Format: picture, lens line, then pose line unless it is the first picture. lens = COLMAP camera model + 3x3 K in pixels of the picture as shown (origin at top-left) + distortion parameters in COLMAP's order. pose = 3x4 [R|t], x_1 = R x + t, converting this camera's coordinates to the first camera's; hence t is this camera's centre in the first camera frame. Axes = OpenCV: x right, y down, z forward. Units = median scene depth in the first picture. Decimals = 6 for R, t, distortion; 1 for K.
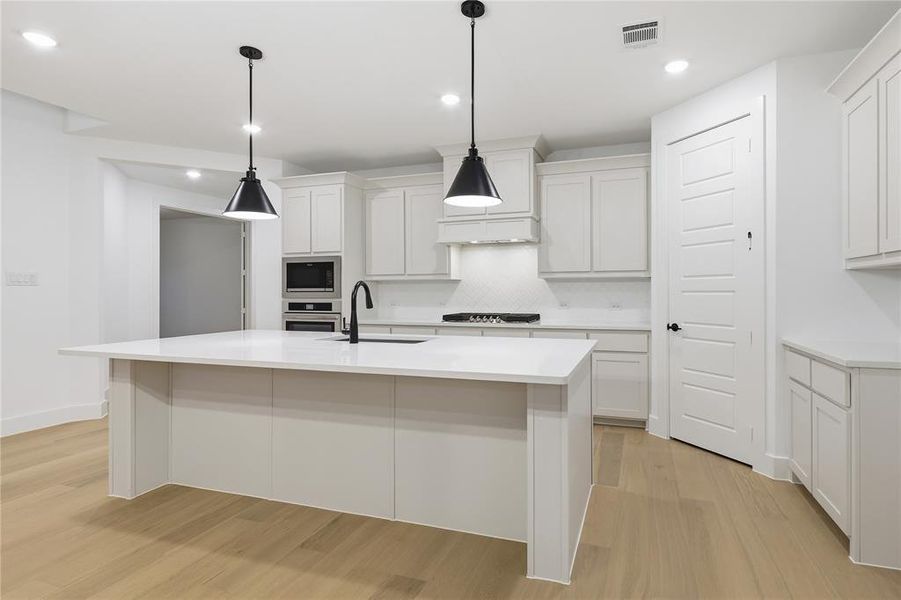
lens RADIAL K [[434.8, 0, 497.7], [0, 434.8, 292.0], [0, 0, 1]] dist [0.000351, -0.000031]
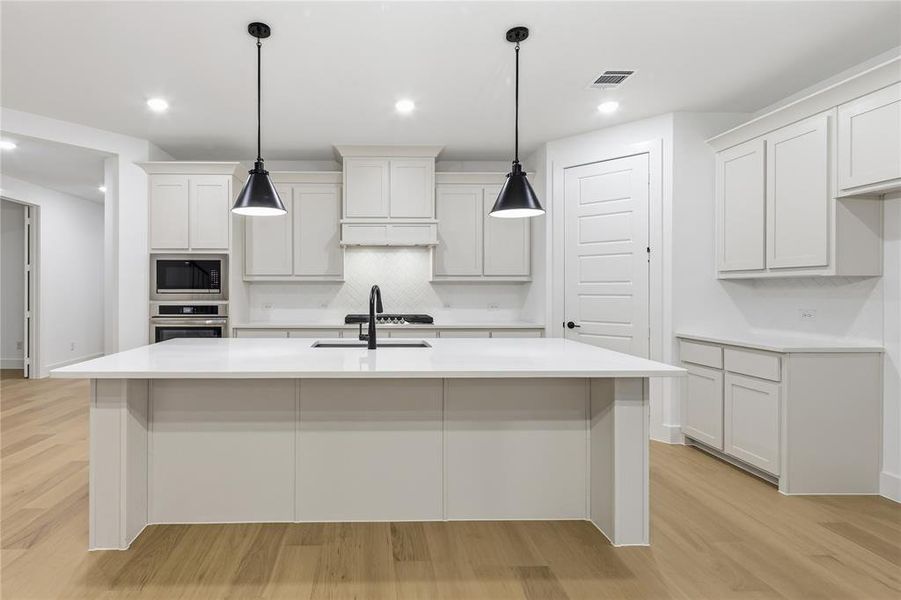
lens RADIAL K [[434.8, 0, 369.9], [0, 434.8, 291.1], [0, 0, 1]] dist [0.000351, -0.000031]
pose [[0.950840, 0.003044, 0.309667, -0.476282], [-0.003638, 0.999992, 0.001340, -0.010039], [-0.309660, -0.002400, 0.950844, 0.055974]]
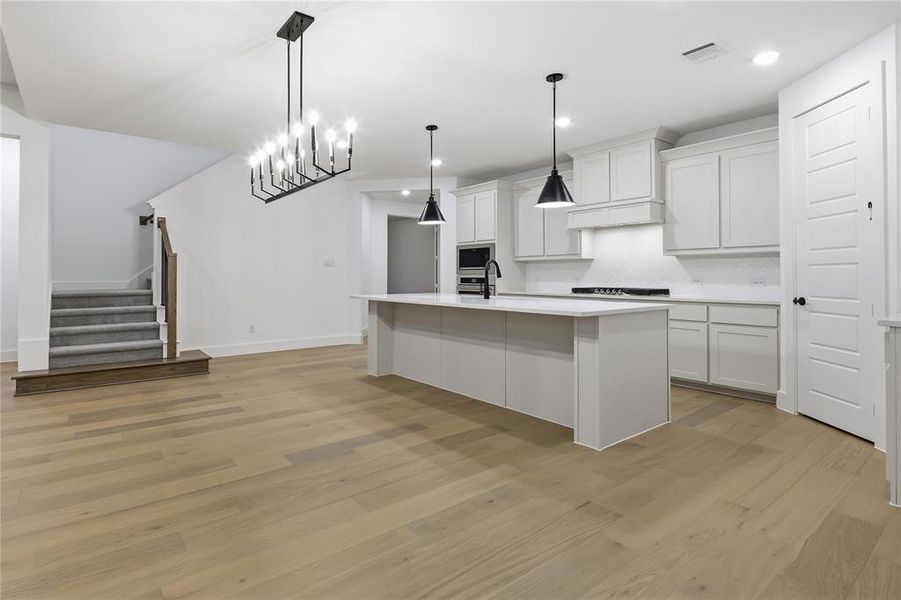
lens RADIAL K [[440.2, 0, 392.8], [0, 440.2, 274.1], [0, 0, 1]] dist [-0.000472, -0.001314]
pose [[0.799840, -0.000227, -0.600213, 0.267286], [-0.002758, 0.999988, -0.004054, 0.026172], [0.600207, 0.004898, 0.799830, -0.363207]]
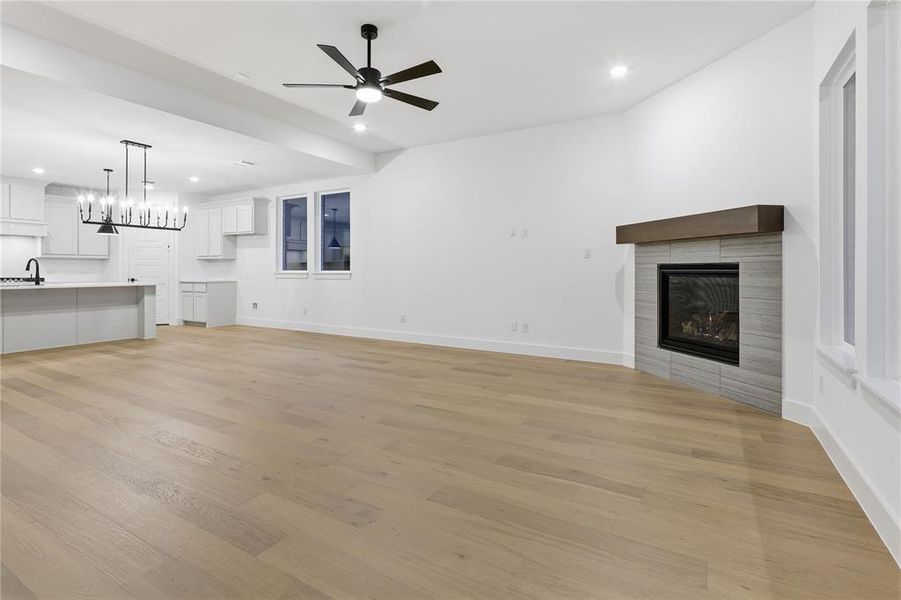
lens RADIAL K [[434.8, 0, 448.2], [0, 434.8, 269.2], [0, 0, 1]] dist [0.000351, -0.000031]
pose [[0.213071, 0.005730, 0.977020, -1.630570], [0.002046, 0.999978, -0.006311, 0.040087], [-0.977035, 0.003344, 0.213054, -1.275213]]
